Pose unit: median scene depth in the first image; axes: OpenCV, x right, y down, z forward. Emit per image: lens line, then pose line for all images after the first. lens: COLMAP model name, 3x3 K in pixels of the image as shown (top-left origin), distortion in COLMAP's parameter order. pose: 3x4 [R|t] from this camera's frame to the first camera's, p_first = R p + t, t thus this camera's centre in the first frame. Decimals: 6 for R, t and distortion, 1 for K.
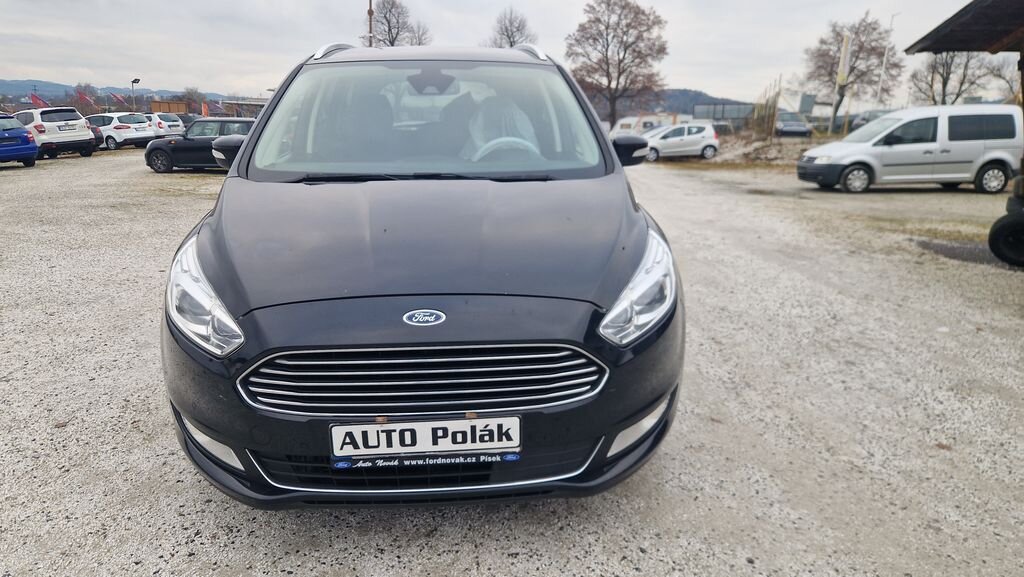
lens RADIAL K [[711.2, 0, 497.5], [0, 711.2, 284.5], [0, 0, 1]] dist [0.047706, -0.048104]
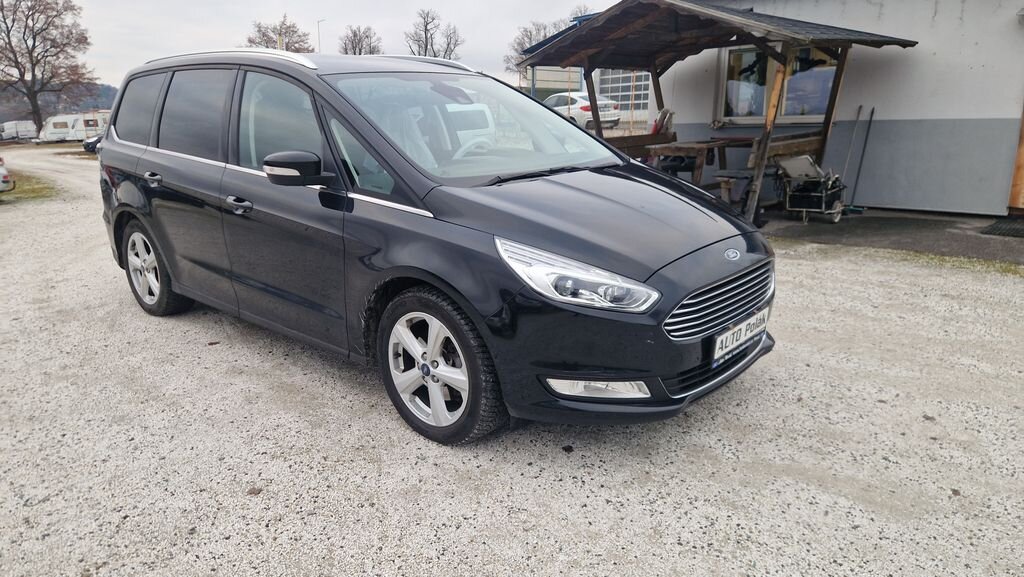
lens RADIAL K [[711.2, 0, 497.5], [0, 711.2, 284.5], [0, 0, 1]] dist [0.047706, -0.048104]
pose [[0.703415, -0.185025, 0.686274, -0.103625], [0.180216, 0.980400, 0.079607, -0.006912], [-0.687553, 0.067681, 0.722973, 0.017520]]
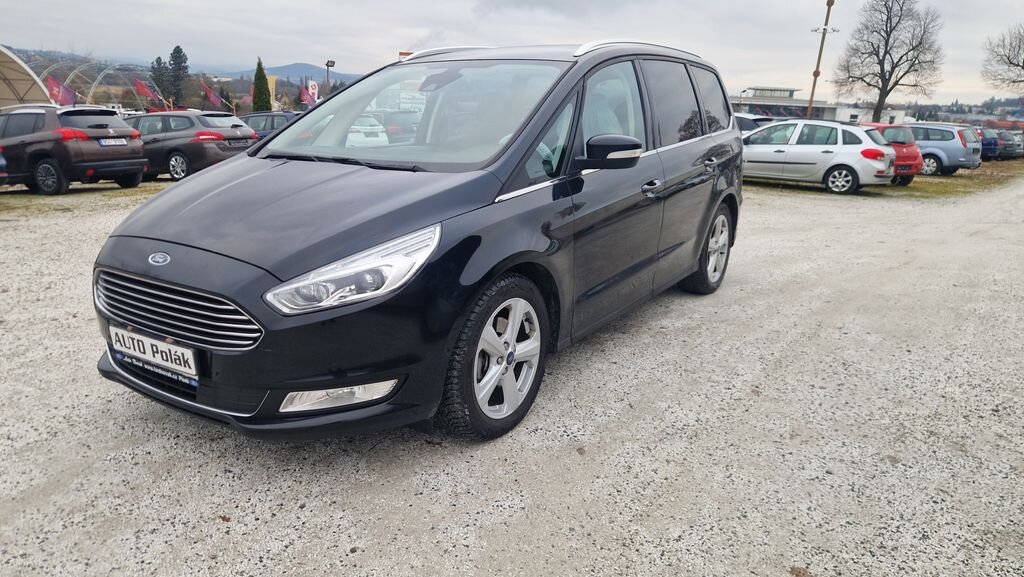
lens RADIAL K [[718.1, 0, 512.0], [0, 718.1, 288.5], [0, 0, 1]] dist [0.104555, -0.155016]
pose [[0.767425, 0.156633, -0.621711, 0.083450], [-0.156513, 0.986130, 0.055248, -0.005187], [0.621741, 0.054907, 0.781296, 0.024163]]
